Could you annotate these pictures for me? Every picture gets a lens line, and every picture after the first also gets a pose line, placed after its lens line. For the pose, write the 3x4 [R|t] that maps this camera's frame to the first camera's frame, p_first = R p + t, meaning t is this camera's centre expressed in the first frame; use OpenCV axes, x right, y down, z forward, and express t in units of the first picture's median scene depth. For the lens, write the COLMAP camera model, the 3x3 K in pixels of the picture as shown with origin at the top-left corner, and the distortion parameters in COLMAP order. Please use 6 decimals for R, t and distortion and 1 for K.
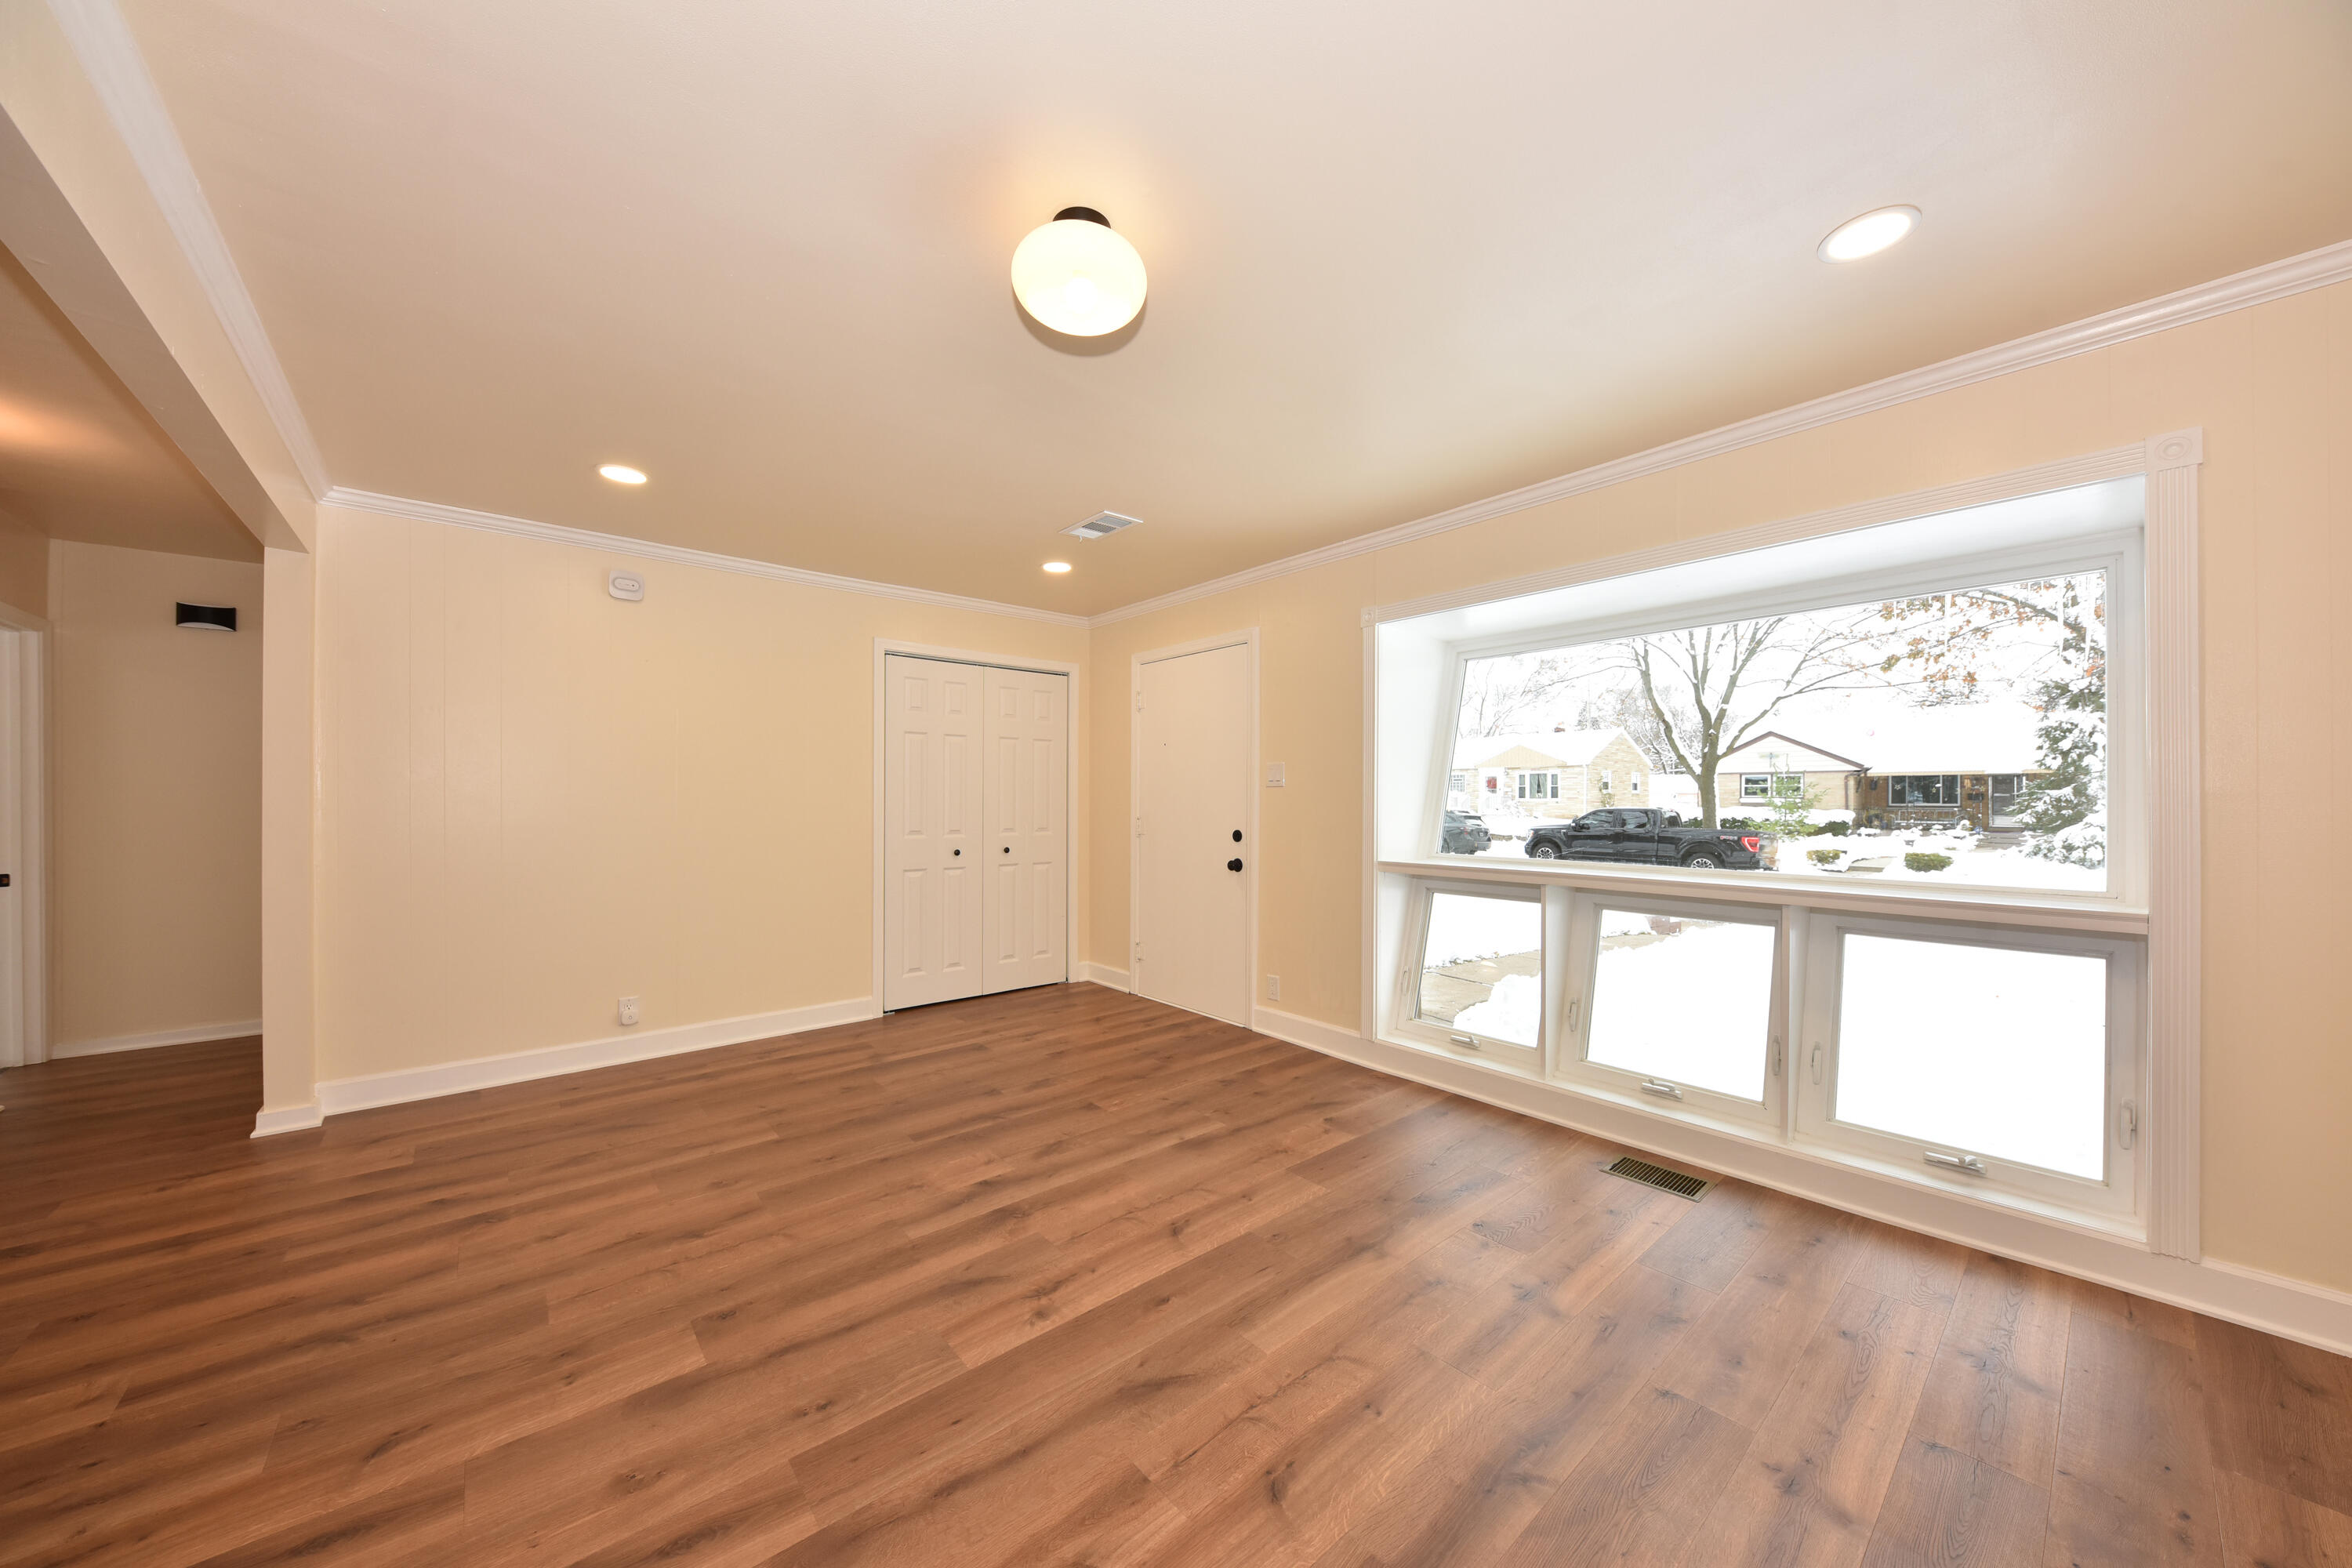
lens RADIAL K [[797.2, 0, 1181.9], [0, 797.2, 791.5], [0, 0, 1]] dist [0.010409, -0.004843]
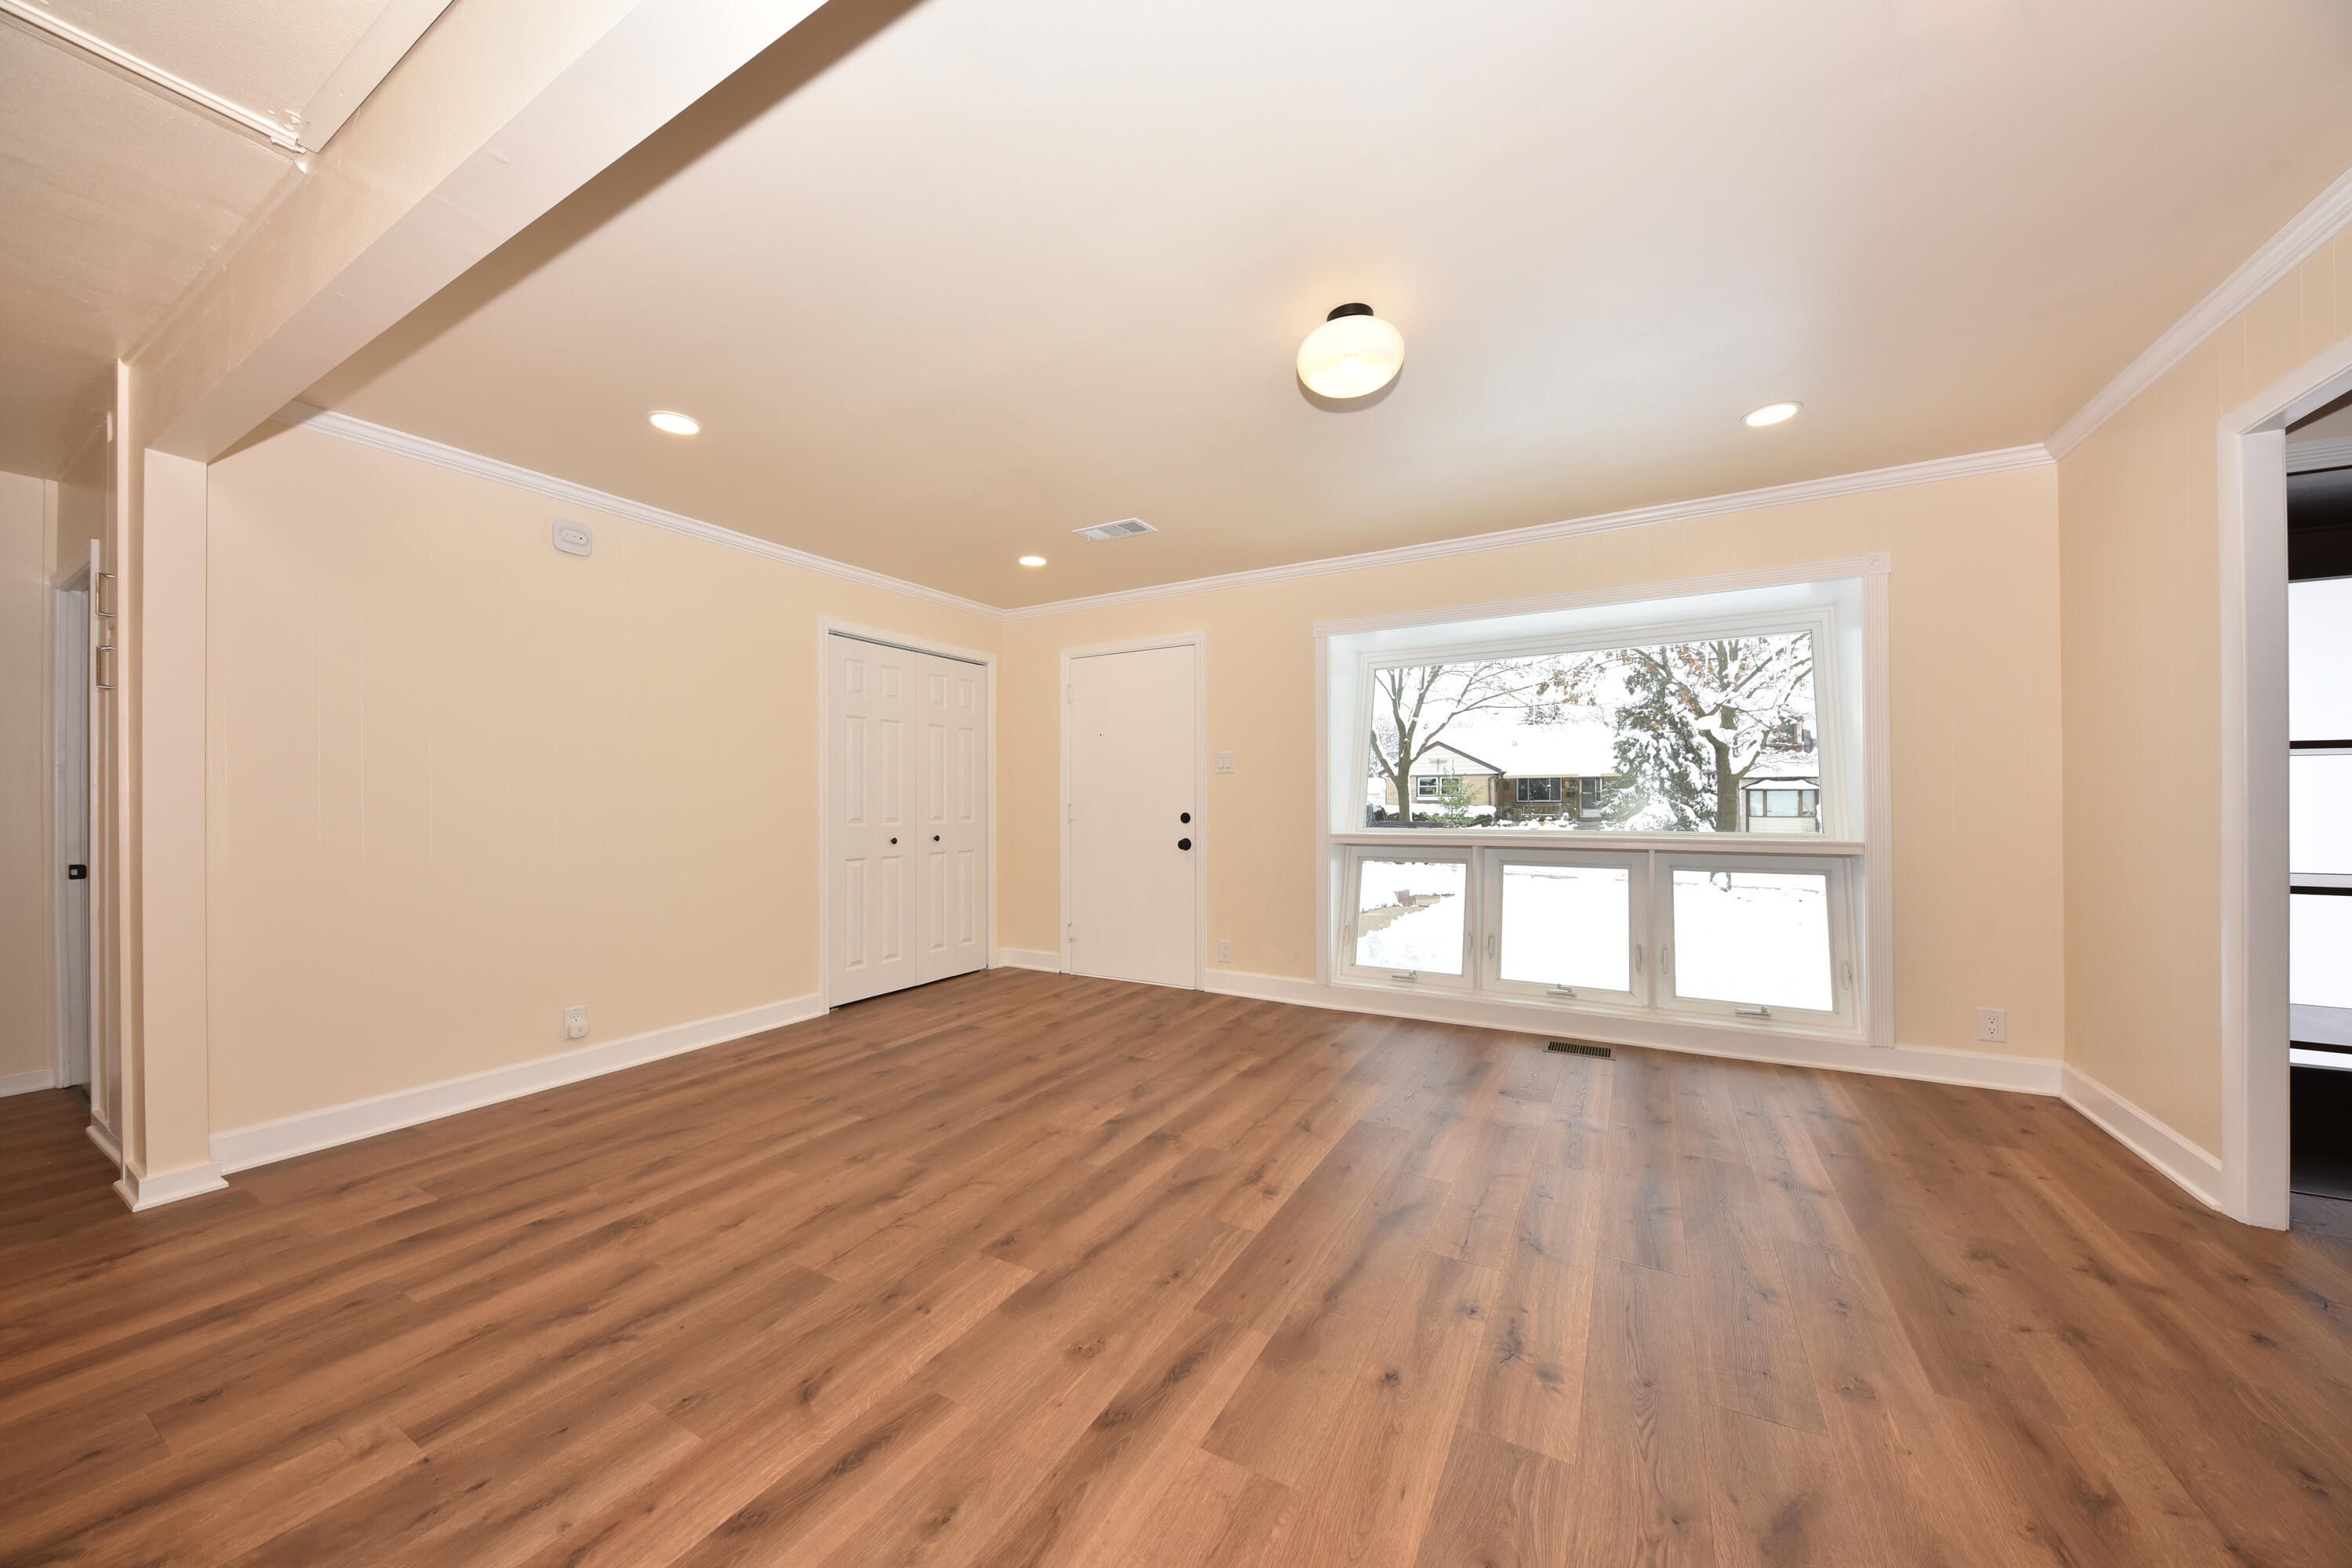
lens RADIAL K [[797.2, 0, 1181.9], [0, 797.2, 791.5], [0, 0, 1]] dist [0.010409, -0.004843]
pose [[0.941833, -0.001730, 0.336076, -0.363721], [0.002600, 0.999994, -0.002138, 0.025085], [-0.336070, 0.002887, 0.941833, -0.049955]]
